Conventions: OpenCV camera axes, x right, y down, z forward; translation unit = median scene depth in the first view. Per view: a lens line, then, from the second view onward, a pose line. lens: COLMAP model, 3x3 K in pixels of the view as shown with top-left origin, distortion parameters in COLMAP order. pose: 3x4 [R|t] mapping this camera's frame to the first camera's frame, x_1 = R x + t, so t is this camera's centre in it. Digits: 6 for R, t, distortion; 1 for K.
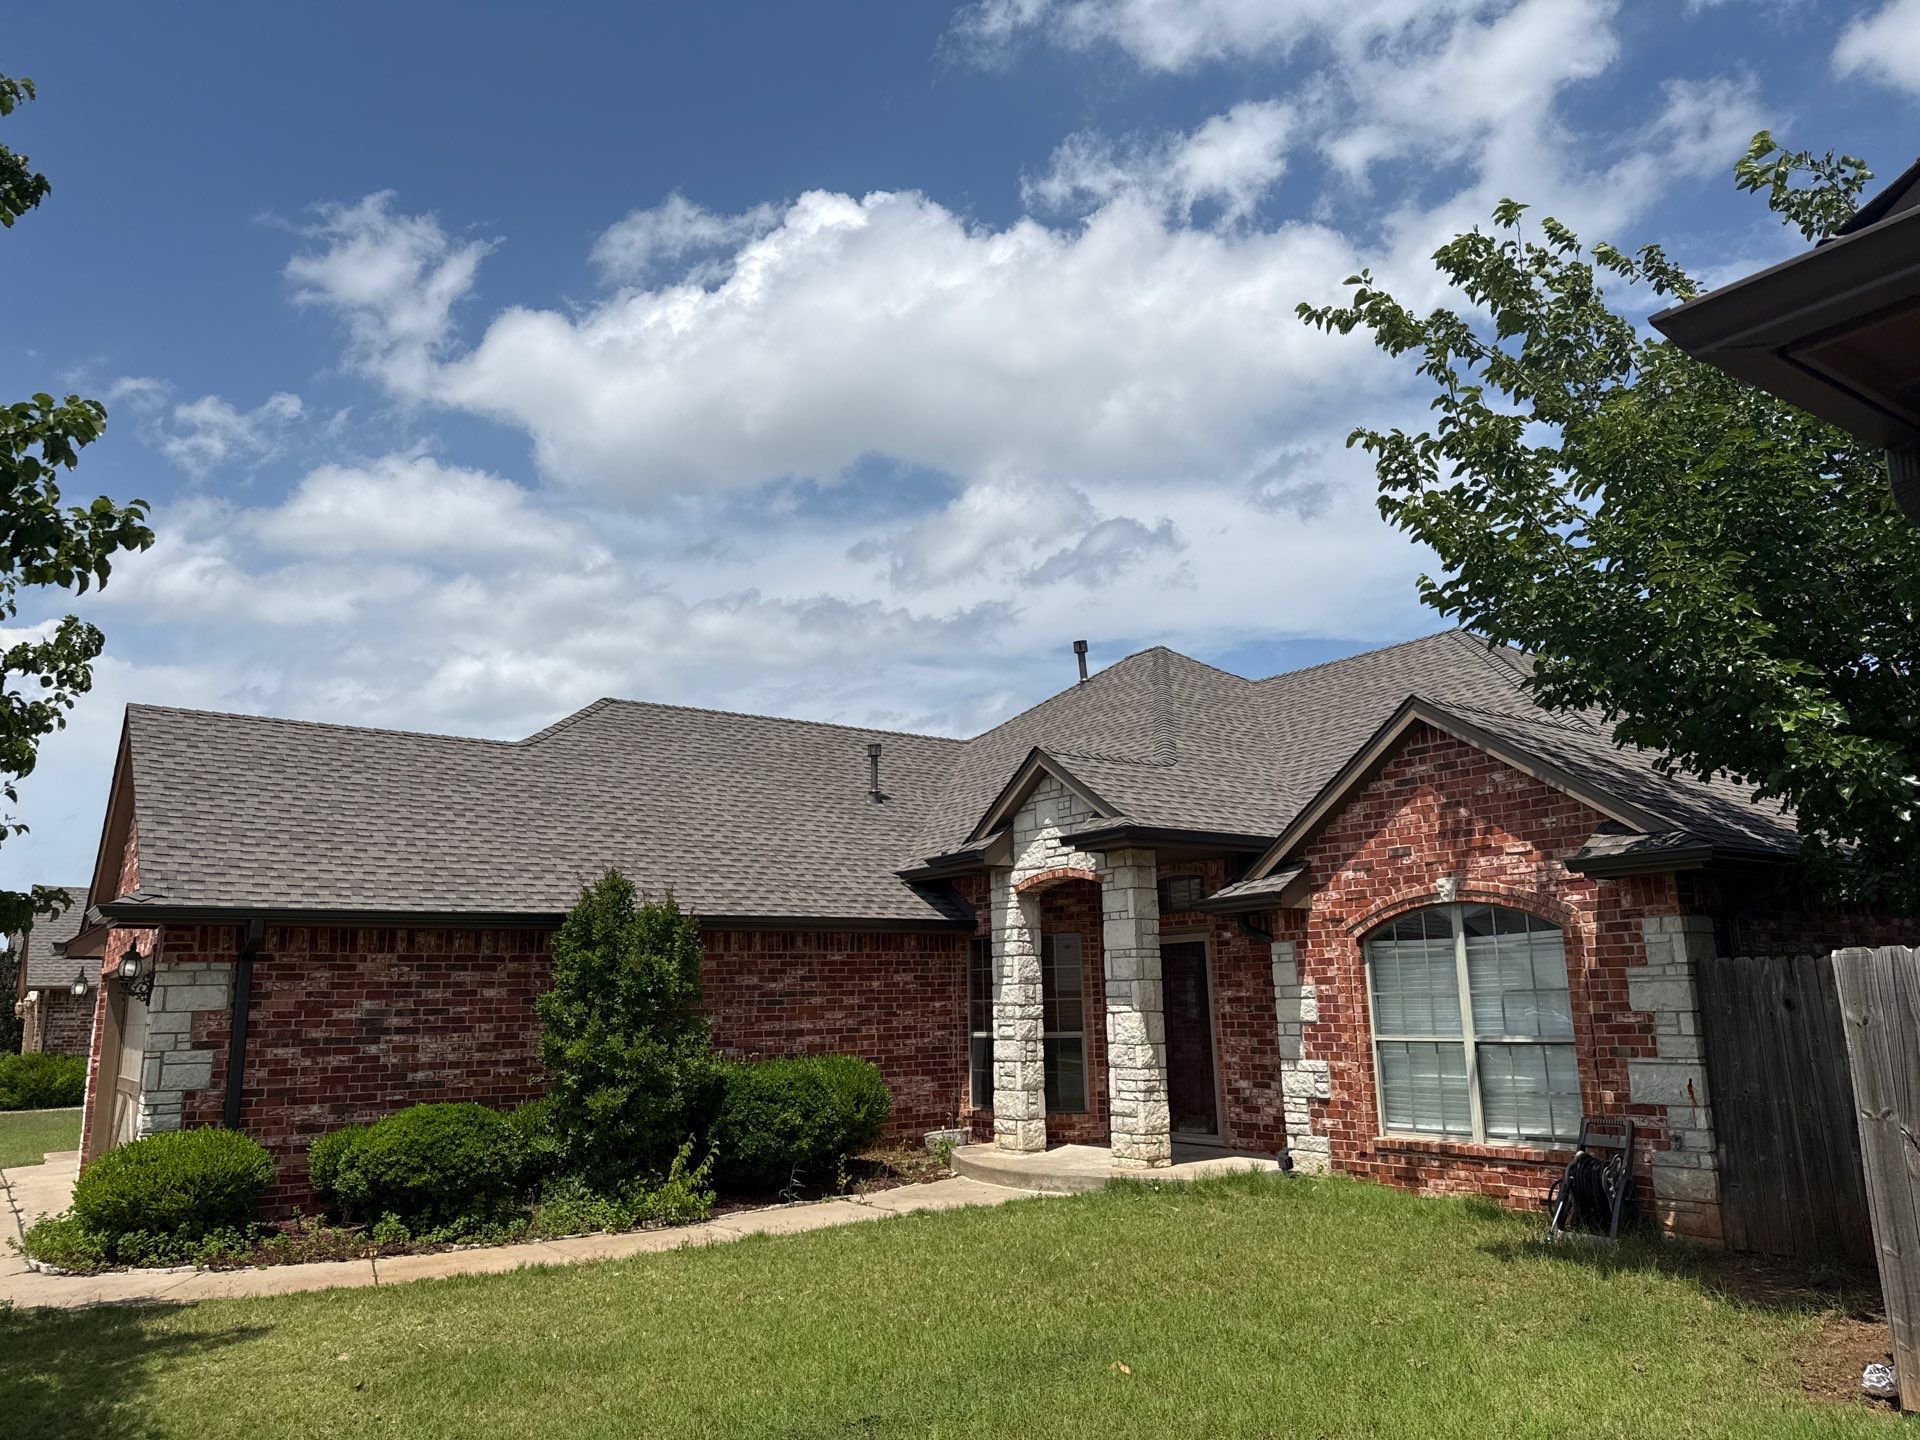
lens RADIAL K [[1329.4, 0, 958.0], [0, 1329.4, 698.9], [0, 0, 1]] dist [0.085996, -0.116309]
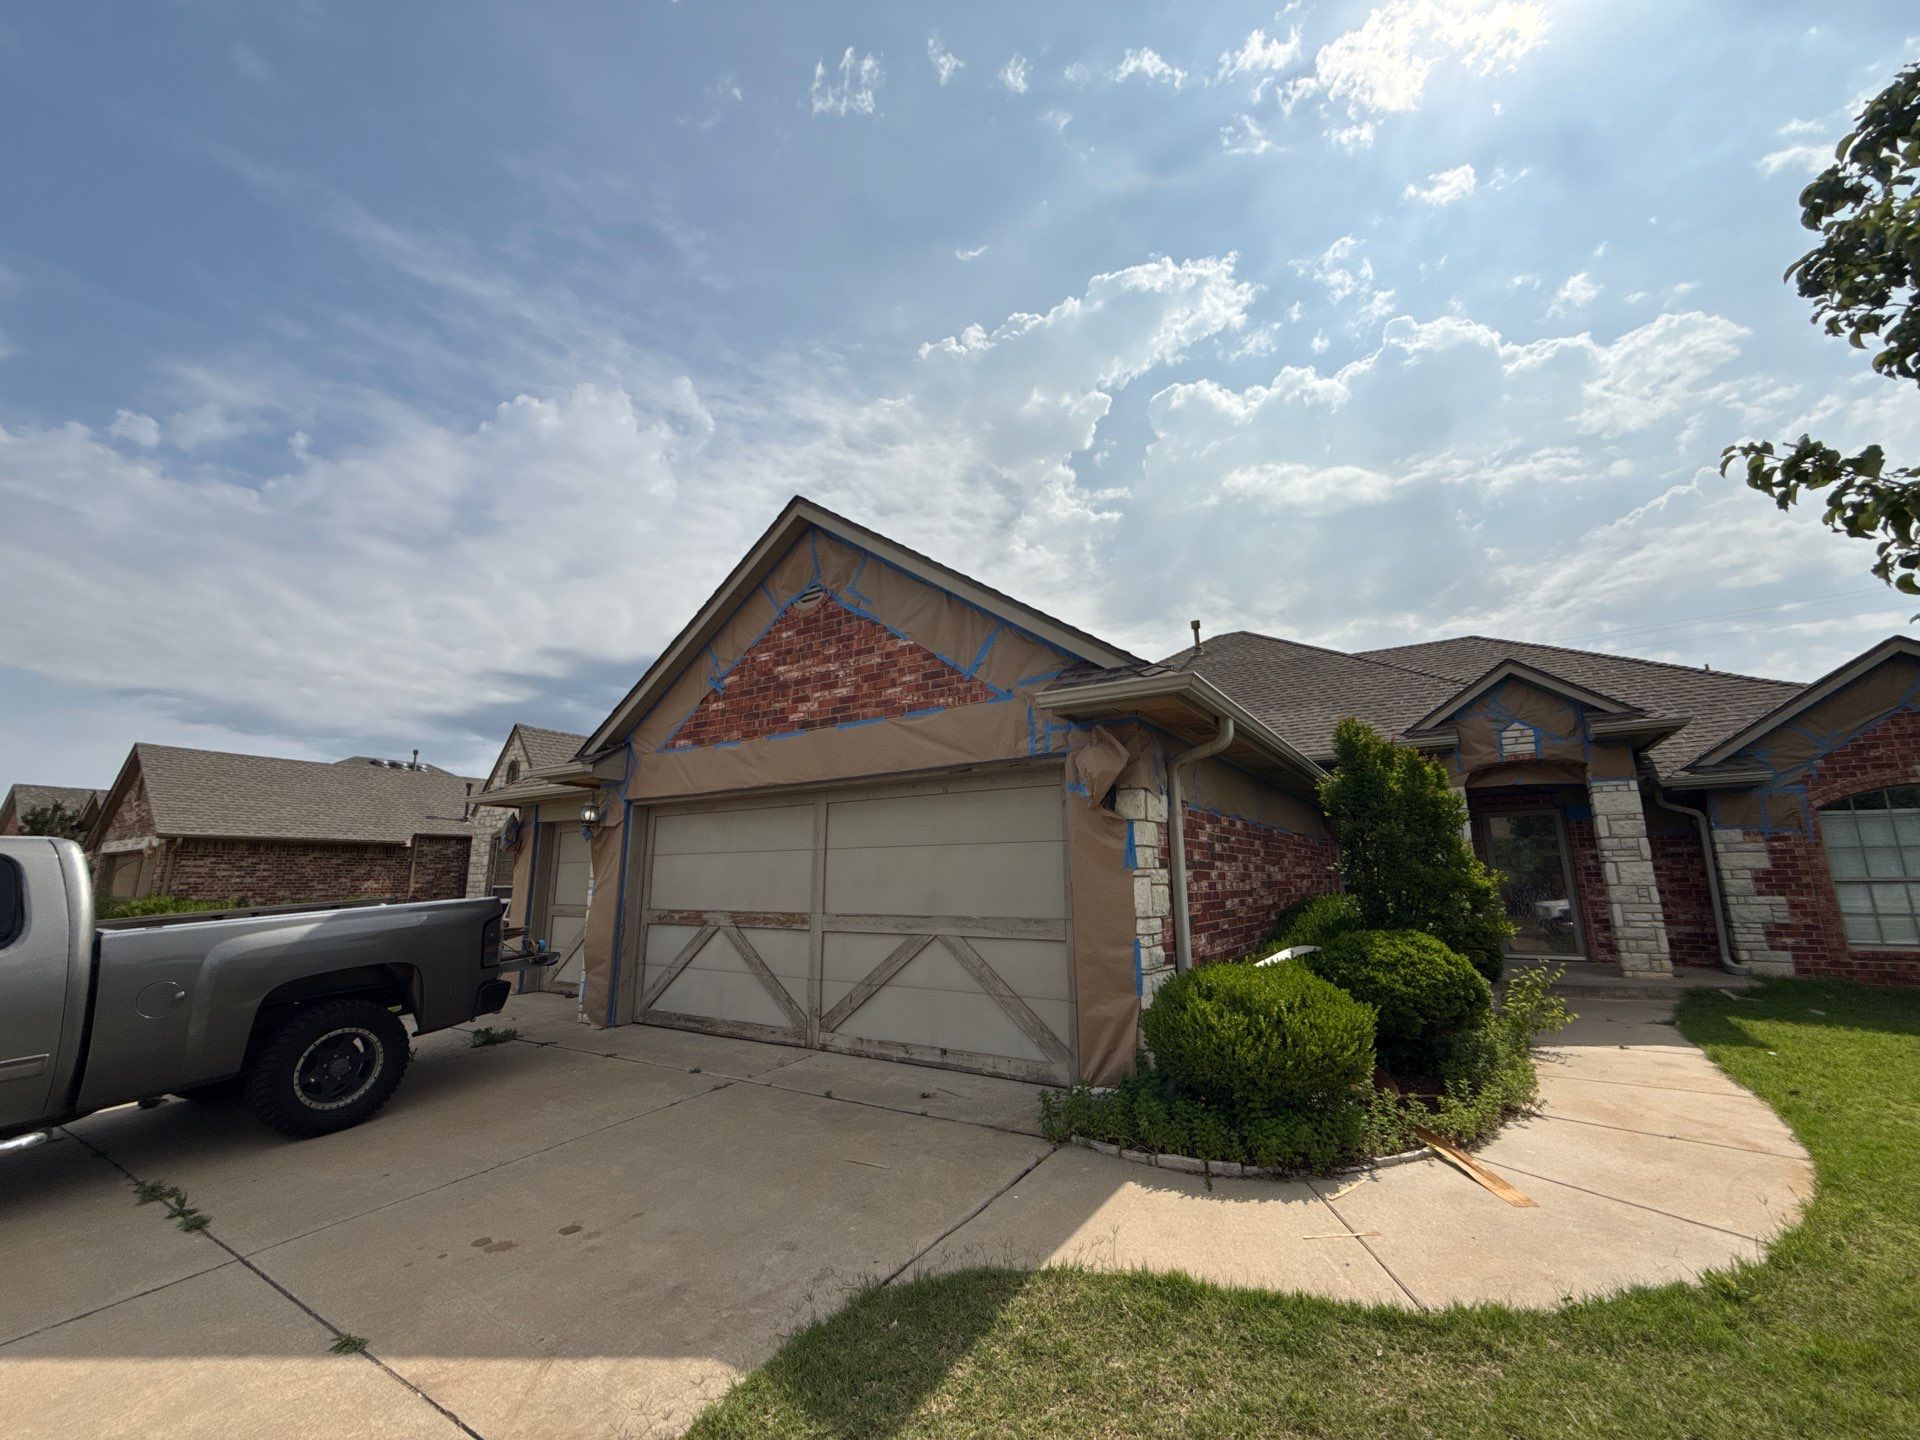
lens RADIAL K [[757.3, 0, 972.0], [0, 757.3, 715.9], [0, 0, 1]] dist [0.005052, -0.000963]
pose [[0.928695, 0.091843, 0.359293, -0.796073], [-0.094121, 0.995498, -0.011188, 0.172701], [-0.358702, -0.023427, 0.933158, 0.576184]]
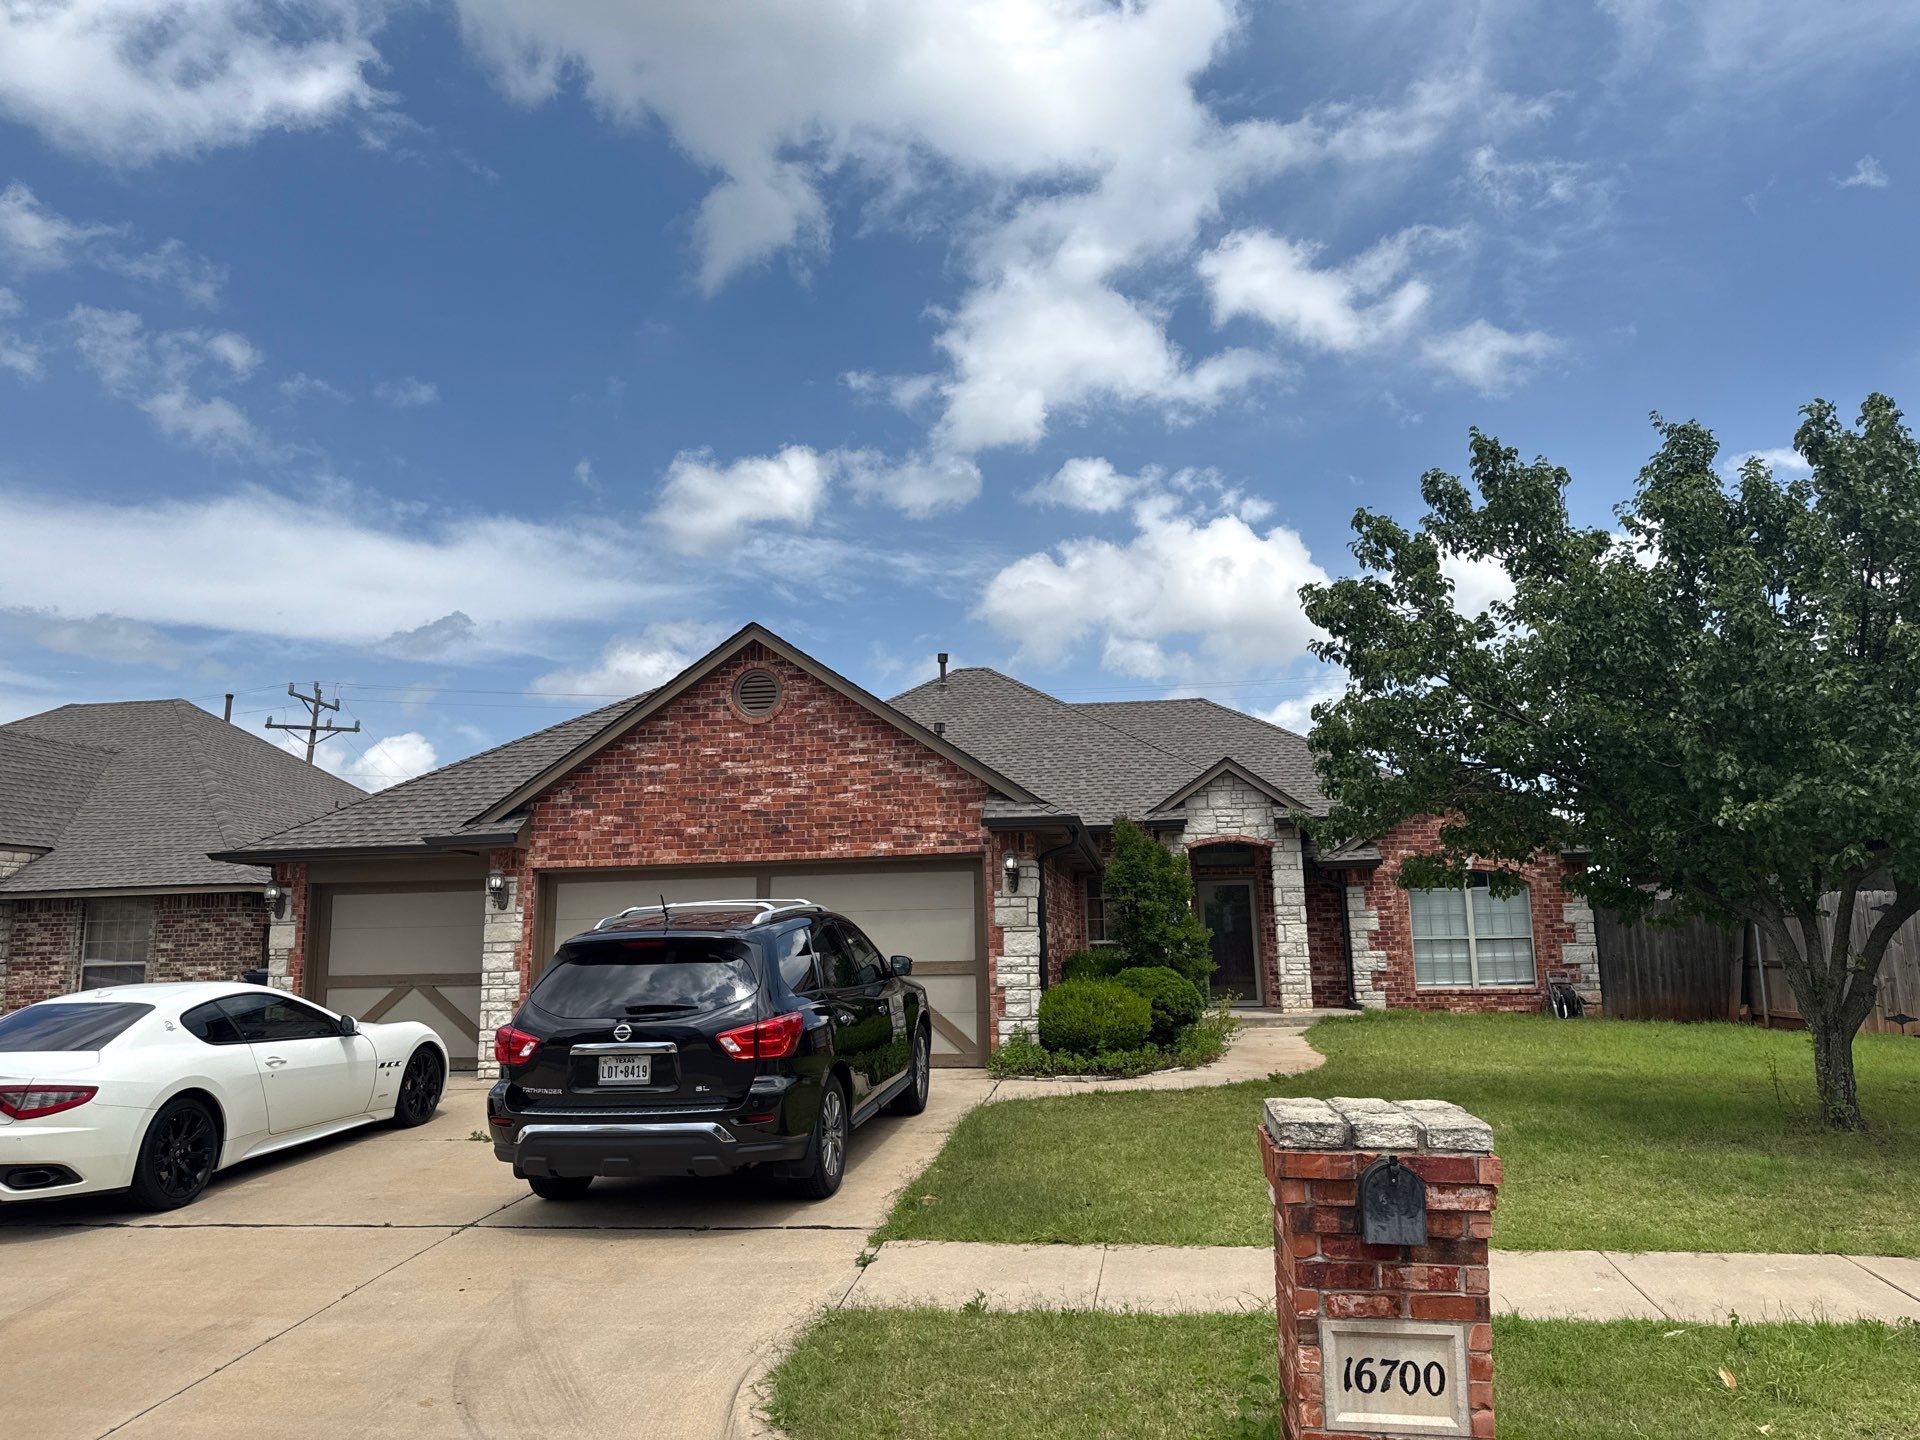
lens RADIAL K [[1329.4, 0, 973.3], [0, 1329.4, 695.3], [0, 0, 1]] dist [0.085996, -0.116309]
pose [[0.684121, 0.146452, 0.714514, -1.488734], [-0.157856, 0.986145, -0.050986, 0.105827], [-0.712081, -0.077910, 0.697761, 0.140346]]
